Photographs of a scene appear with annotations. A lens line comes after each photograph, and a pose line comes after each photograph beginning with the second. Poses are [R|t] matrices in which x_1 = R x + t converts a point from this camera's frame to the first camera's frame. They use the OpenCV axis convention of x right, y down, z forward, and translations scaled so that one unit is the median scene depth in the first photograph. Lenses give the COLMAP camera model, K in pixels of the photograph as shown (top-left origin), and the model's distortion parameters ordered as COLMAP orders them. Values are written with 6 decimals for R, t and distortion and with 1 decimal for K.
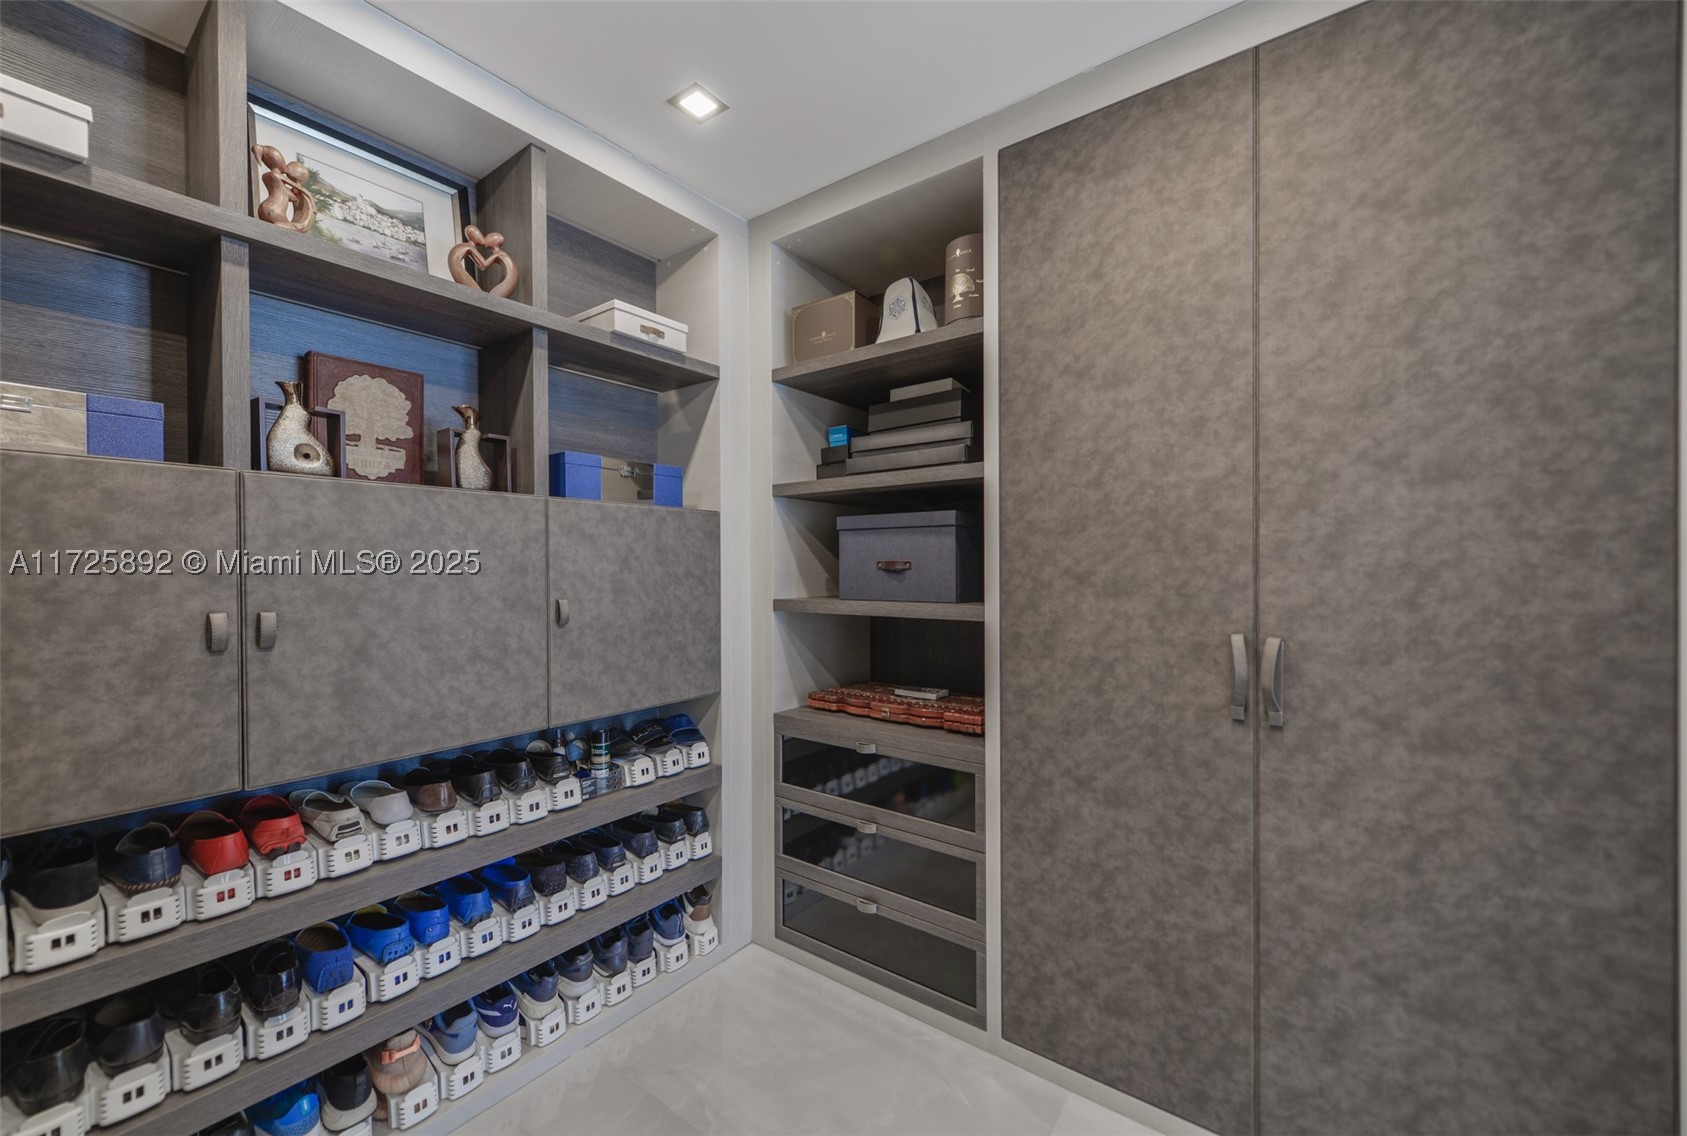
lens RADIAL K [[678.3, 0, 839.7], [0, 678.3, 571.4], [0, 0, 1]] dist [0.004245, -0.004669]
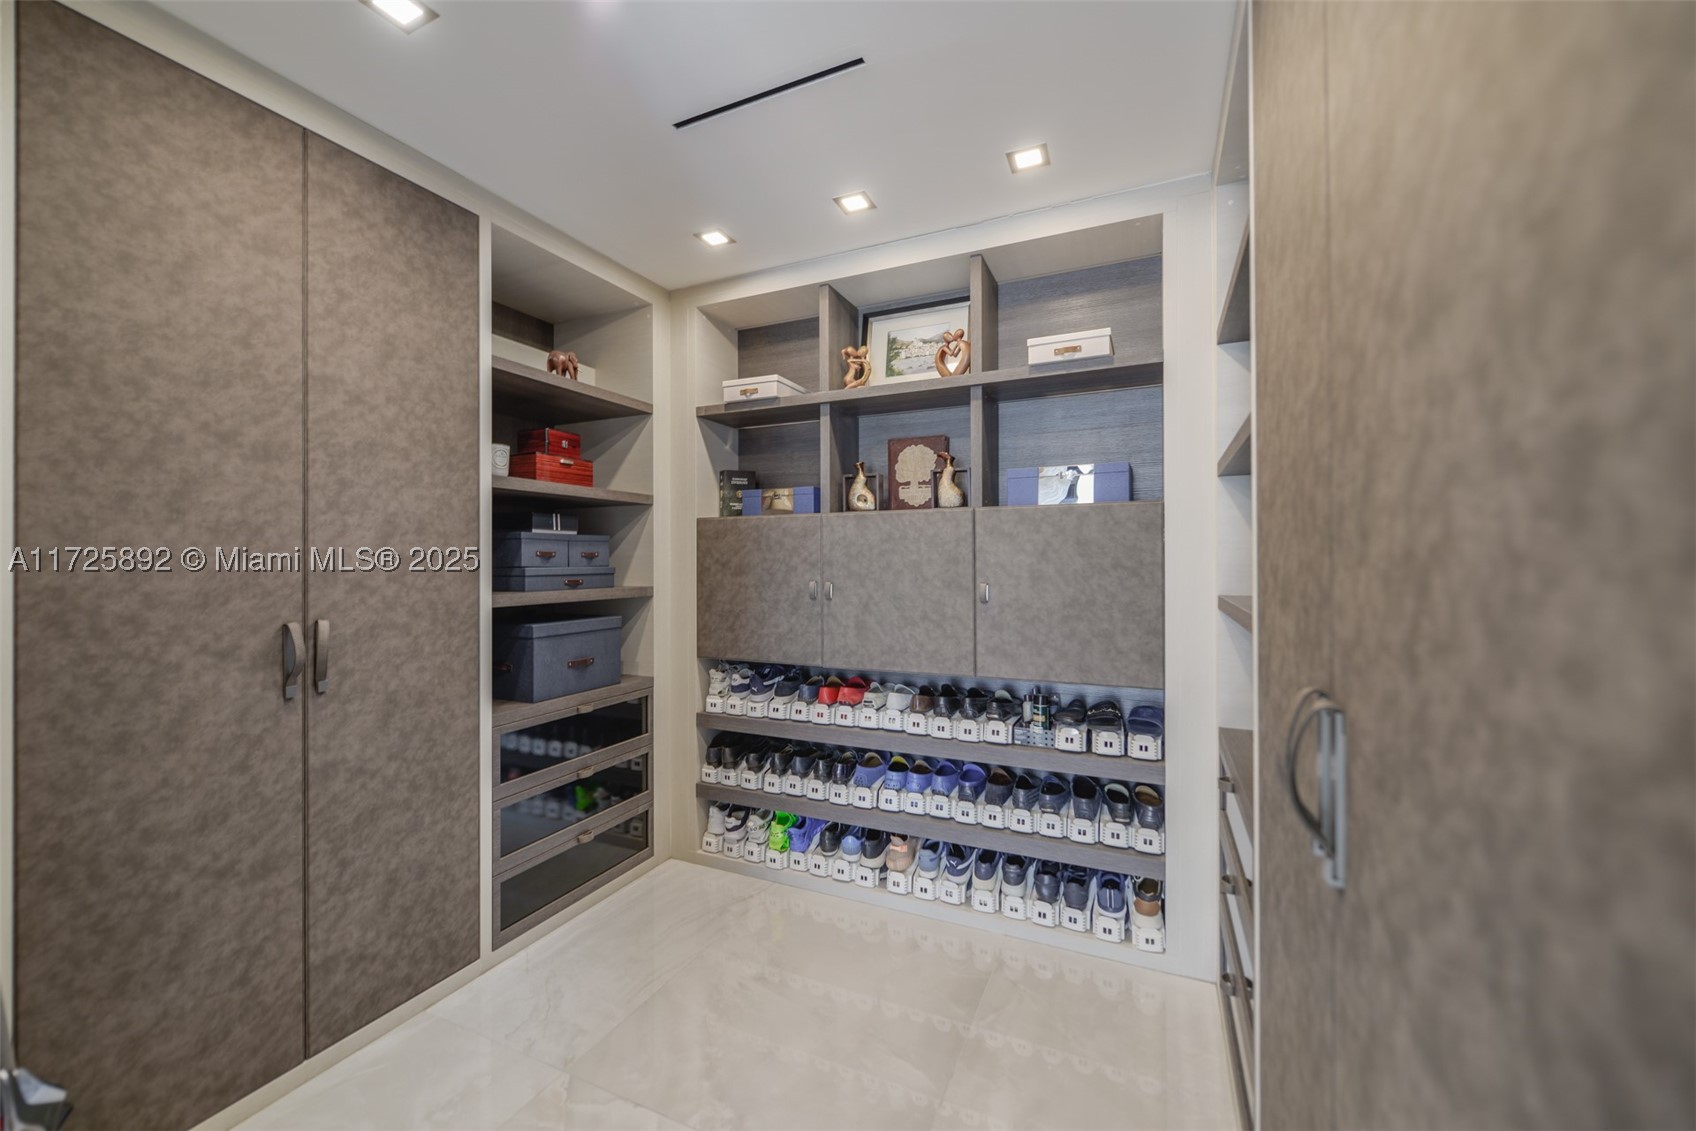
lens RADIAL K [[681.9, 0, 840.5], [0, 681.9, 562.3], [0, 0, 1]] dist [0.004245, -0.004669]
pose [[0.196415, -0.000366, -0.980521, 0.842773], [-0.003562, 0.999993, -0.001087, 0.002225], [0.980514, 0.003706, 0.196412, 0.451786]]
